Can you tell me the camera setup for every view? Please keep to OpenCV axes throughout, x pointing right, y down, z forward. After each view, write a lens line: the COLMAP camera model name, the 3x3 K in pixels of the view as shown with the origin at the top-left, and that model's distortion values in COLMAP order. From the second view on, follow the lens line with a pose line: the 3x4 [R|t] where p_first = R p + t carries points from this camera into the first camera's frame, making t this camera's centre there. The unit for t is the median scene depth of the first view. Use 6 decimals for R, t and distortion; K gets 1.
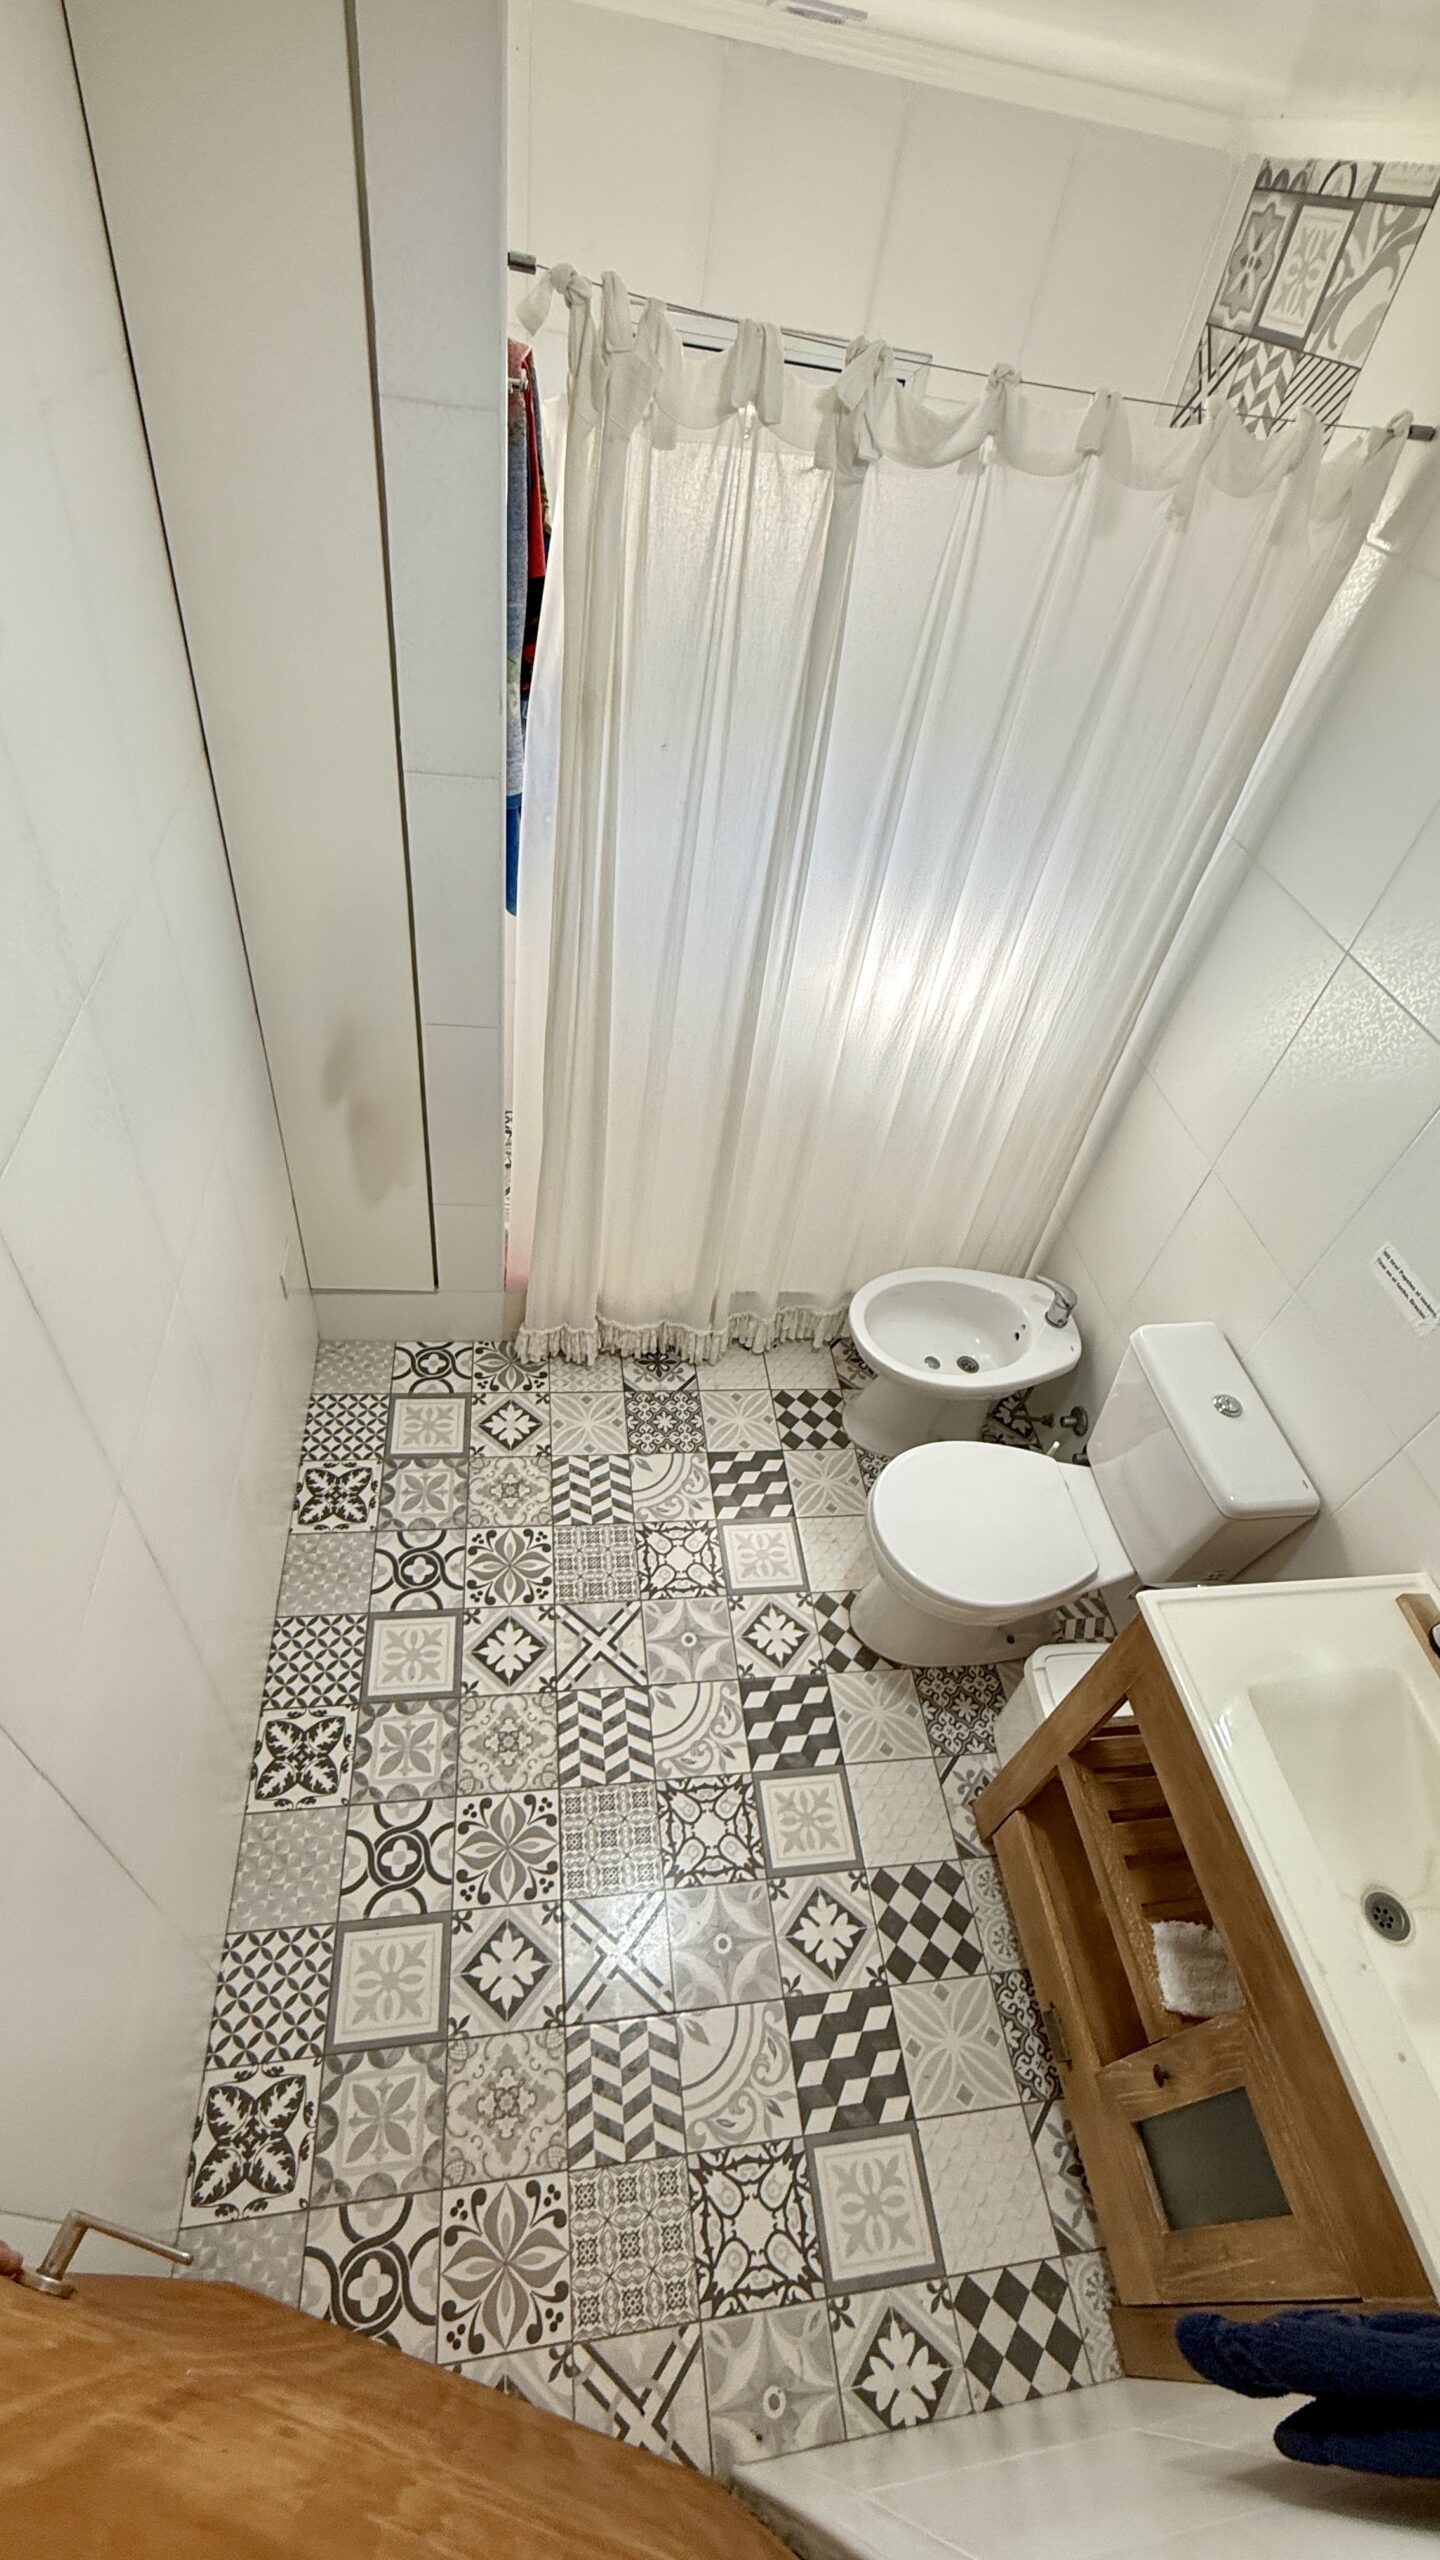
lens RADIAL K [[1065.8, 0, 722.1], [0, 1065.8, 1285.0], [0, 0, 1]] dist [0.001582, -0.001813]
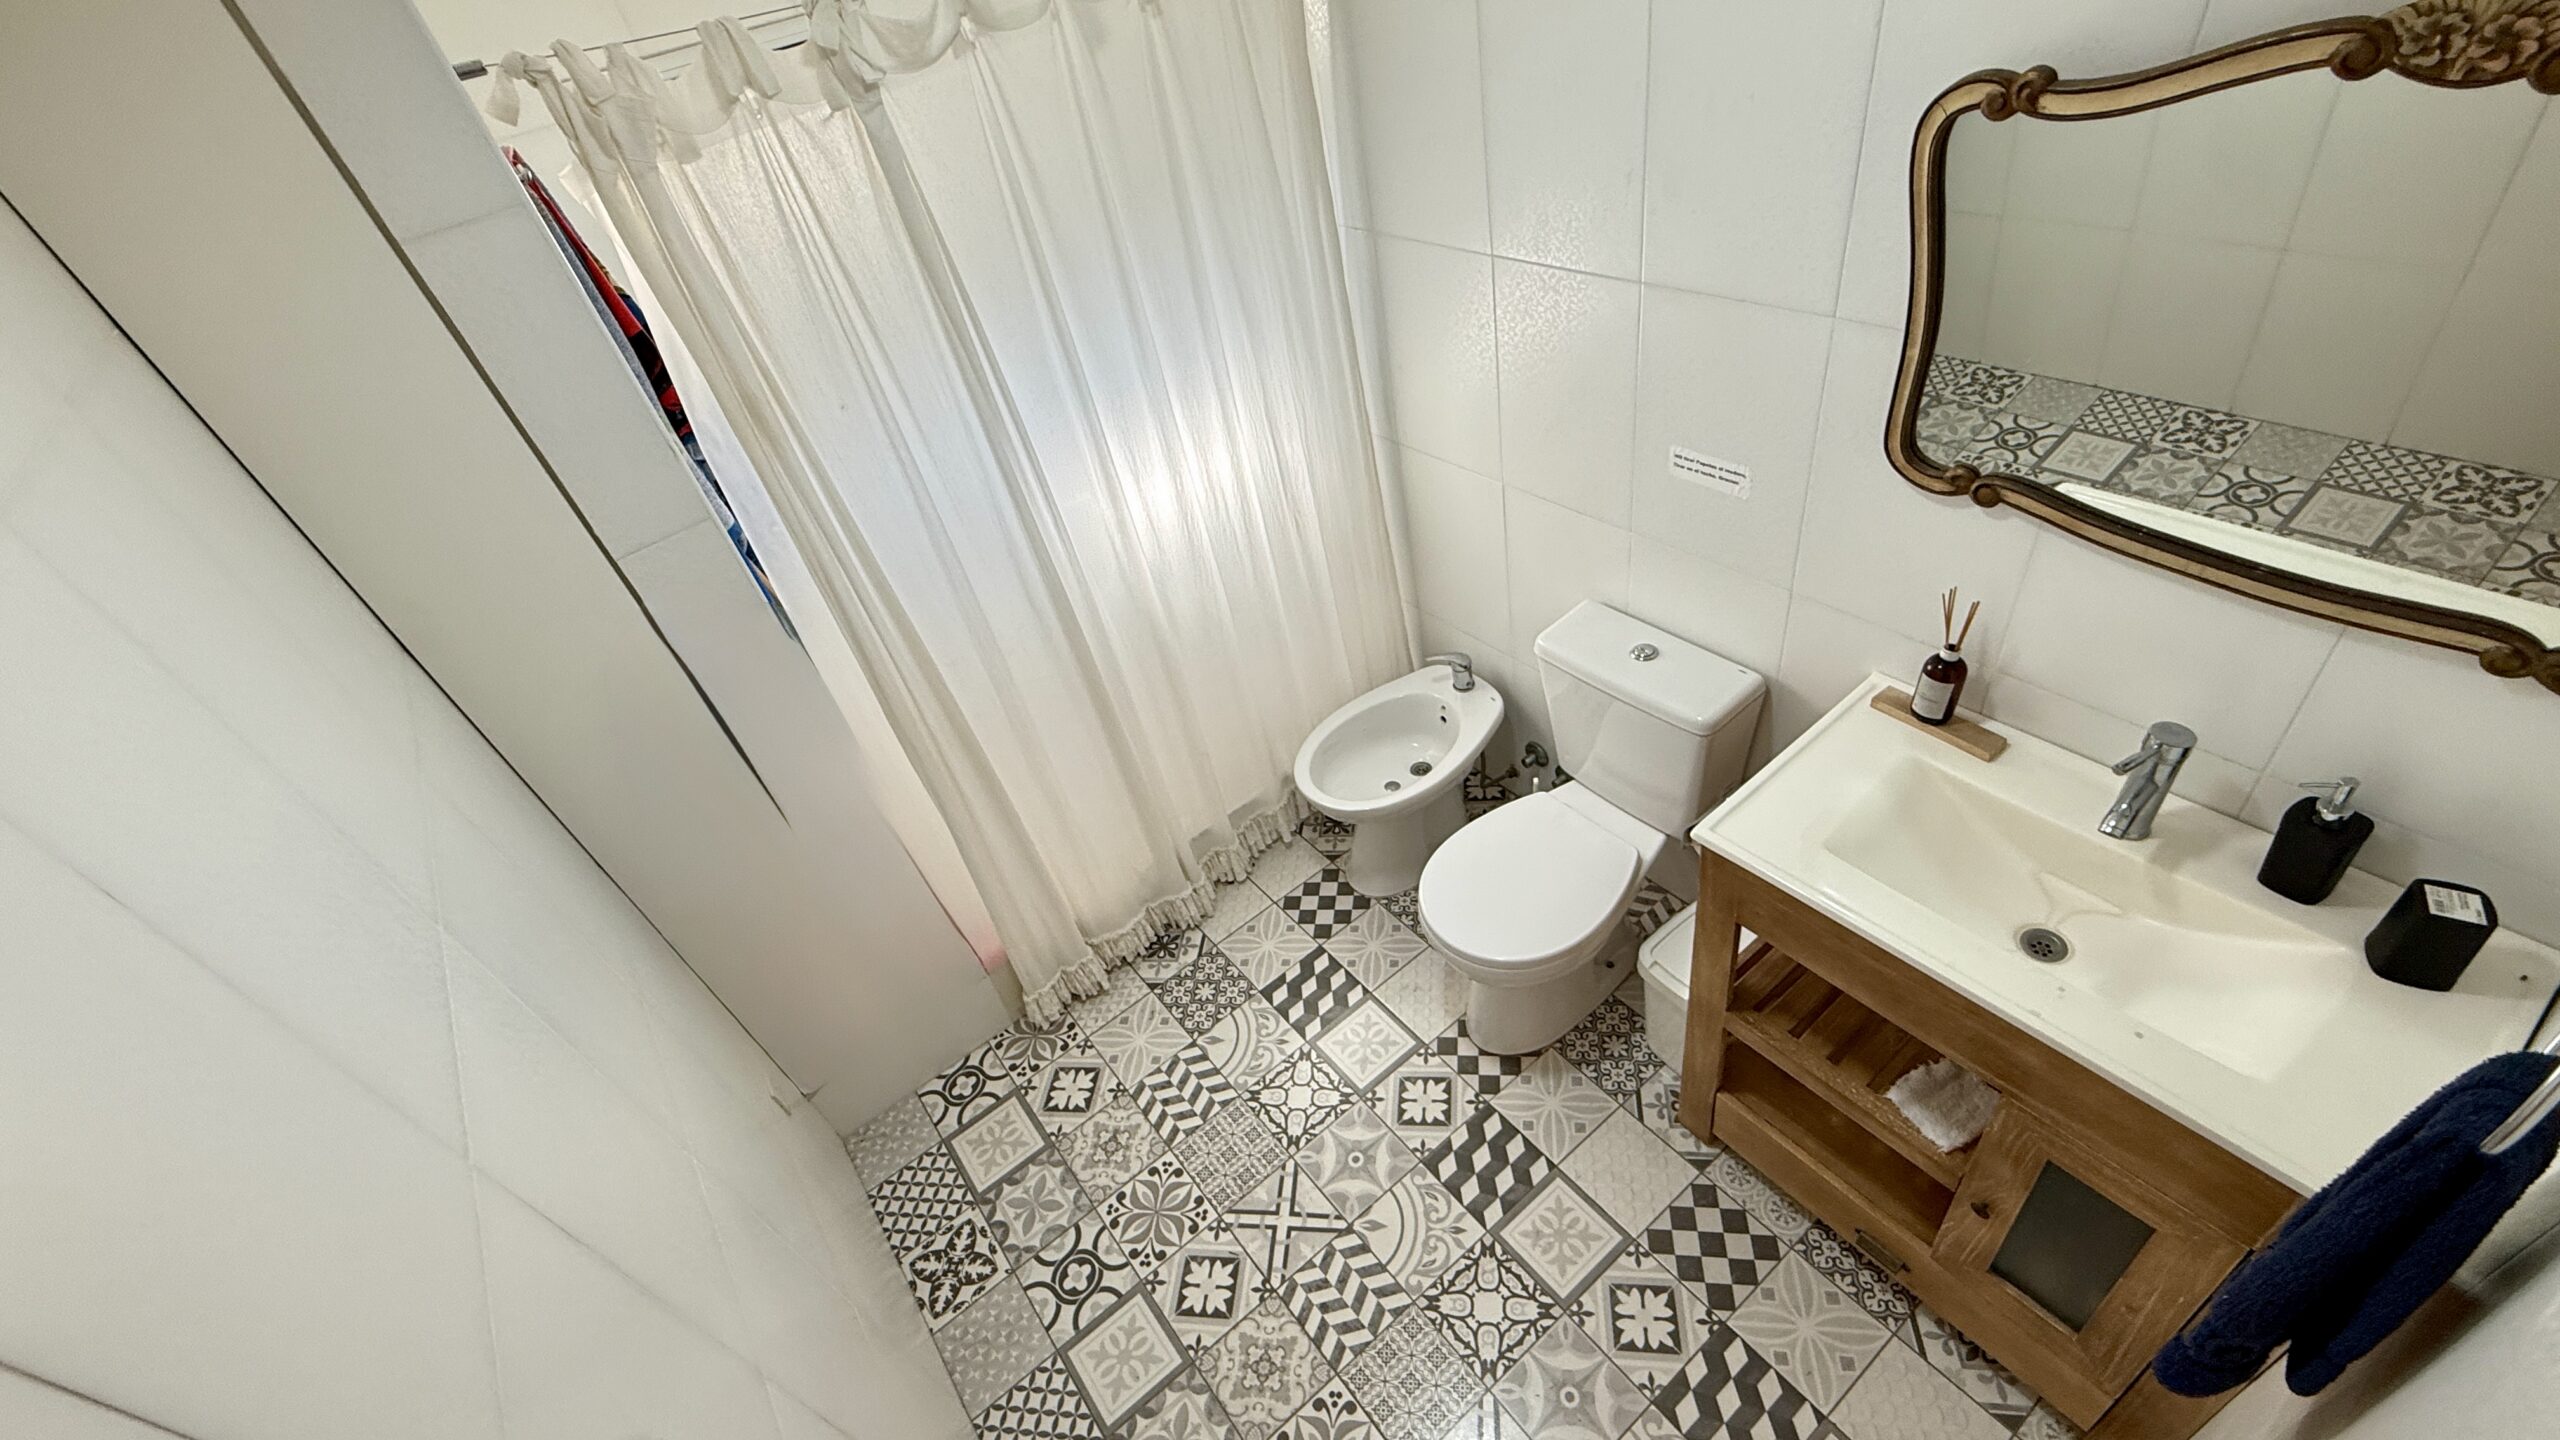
lens RADIAL K [[1065.8, 0, 1282.1], [0, 1065.8, 724.5], [0, 0, 1]] dist [0.001582, -0.001813]
pose [[0.818922, -0.545338, 0.178809, -0.046333], [0.561334, 0.825968, -0.051774, 0.021060], [-0.119457, 0.142770, 0.982521, 0.003815]]
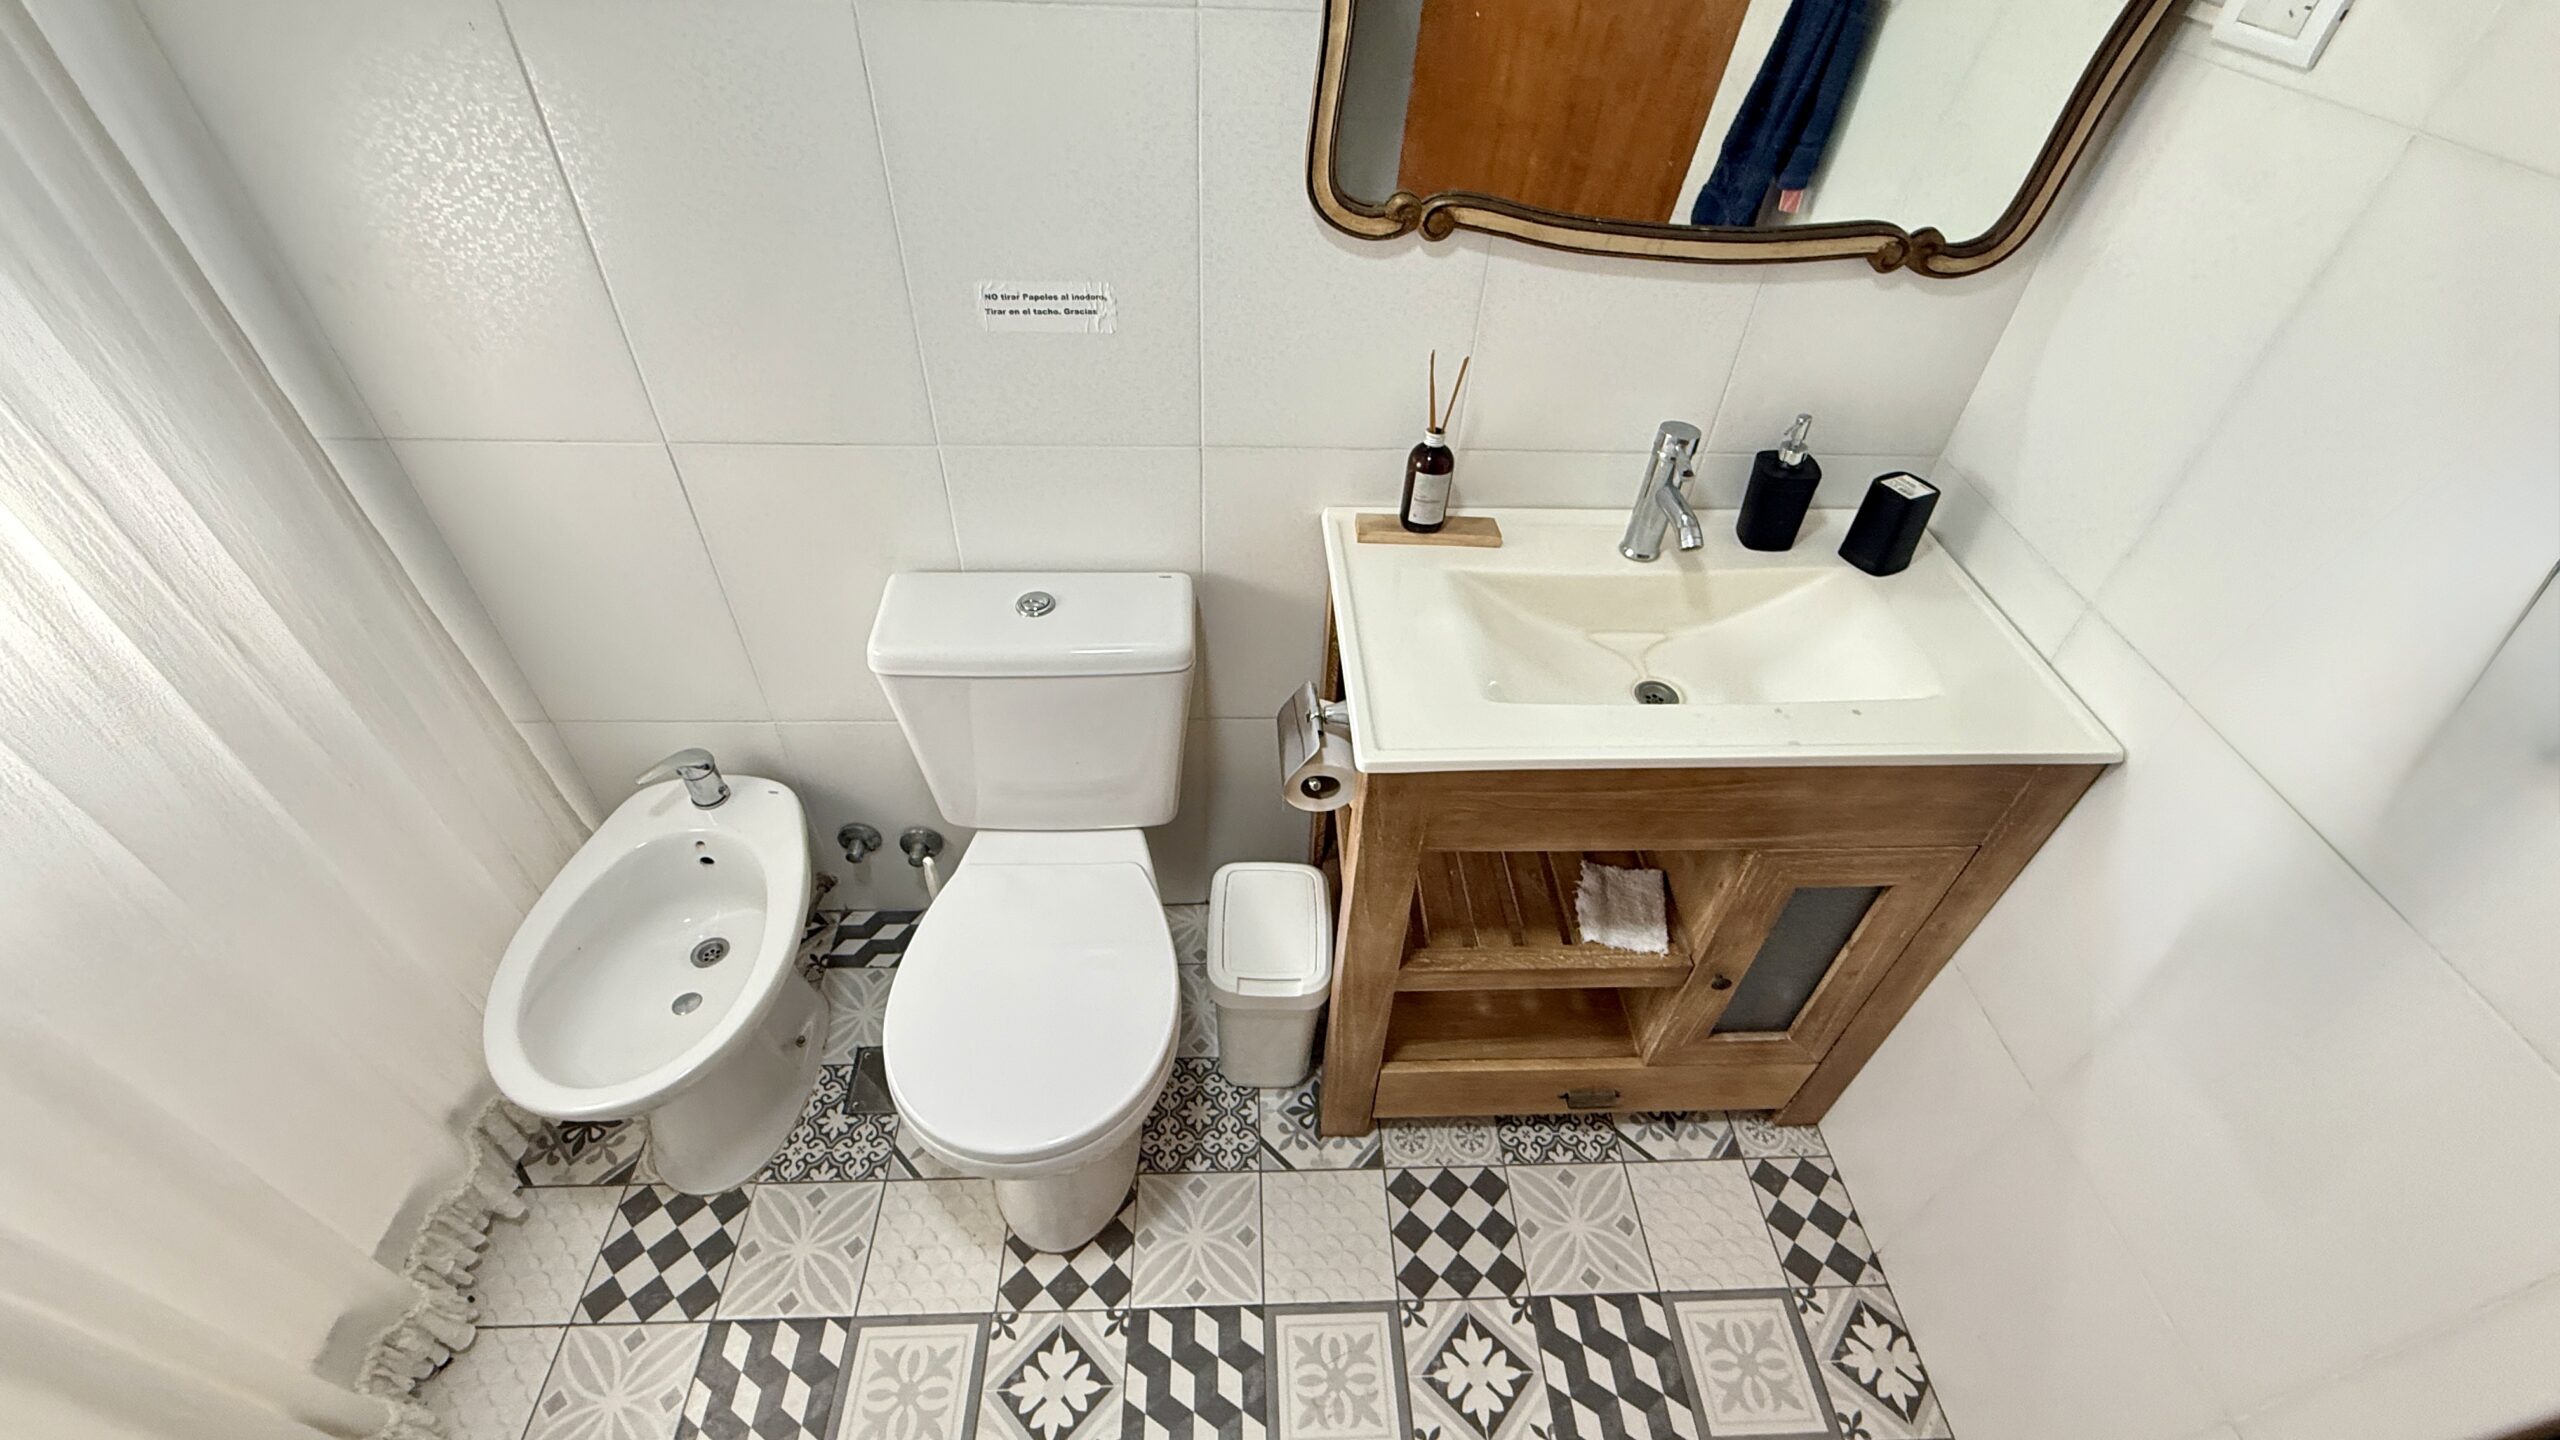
lens RADIAL K [[1065.8, 0, 1262.3], [0, 1065.8, 721.6], [0, 0, 1]] dist [0.001582, -0.001813]
pose [[0.094211, -0.774760, 0.625197, -0.026140], [0.705781, 0.494882, 0.506917, -0.095015], [-0.702138, 0.393495, 0.593435, 0.429531]]
